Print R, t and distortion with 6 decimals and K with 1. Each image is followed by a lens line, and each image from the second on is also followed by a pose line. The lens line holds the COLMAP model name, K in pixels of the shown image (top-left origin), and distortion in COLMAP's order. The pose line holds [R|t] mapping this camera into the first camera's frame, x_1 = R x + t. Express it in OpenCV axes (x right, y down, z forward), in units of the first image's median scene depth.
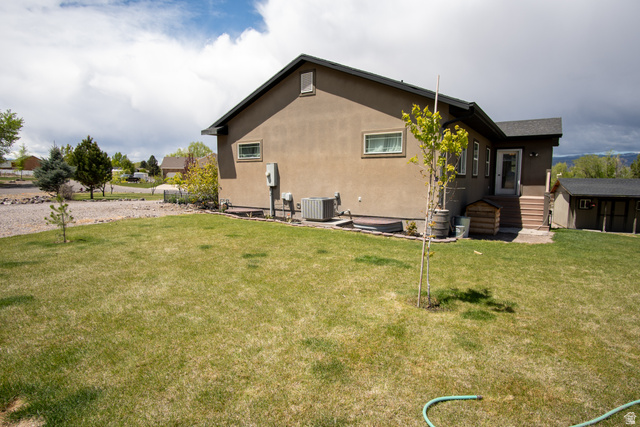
lens RADIAL K [[343.4, 0, 319.2], [0, 343.4, 212.6], [0, 0, 1]] dist [-0.021733, 0.005828]
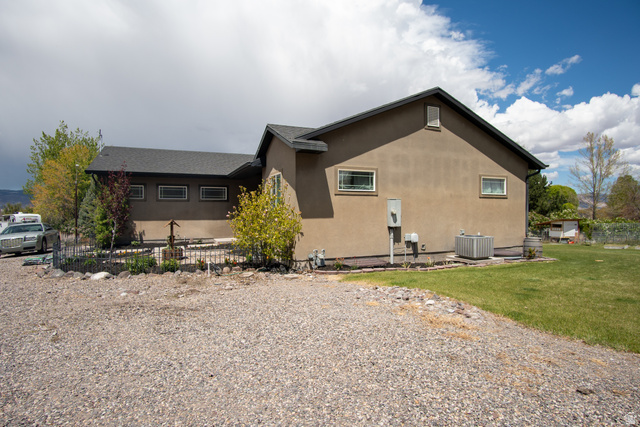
lens RADIAL K [[343.4, 0, 320.7], [0, 343.4, 215.0], [0, 0, 1]] dist [-0.021733, 0.005828]
pose [[0.536668, -0.011825, 0.843711, -0.940881], [0.091782, 0.994787, -0.044438, -0.086391], [-0.838787, 0.101286, 0.534956, 0.726491]]
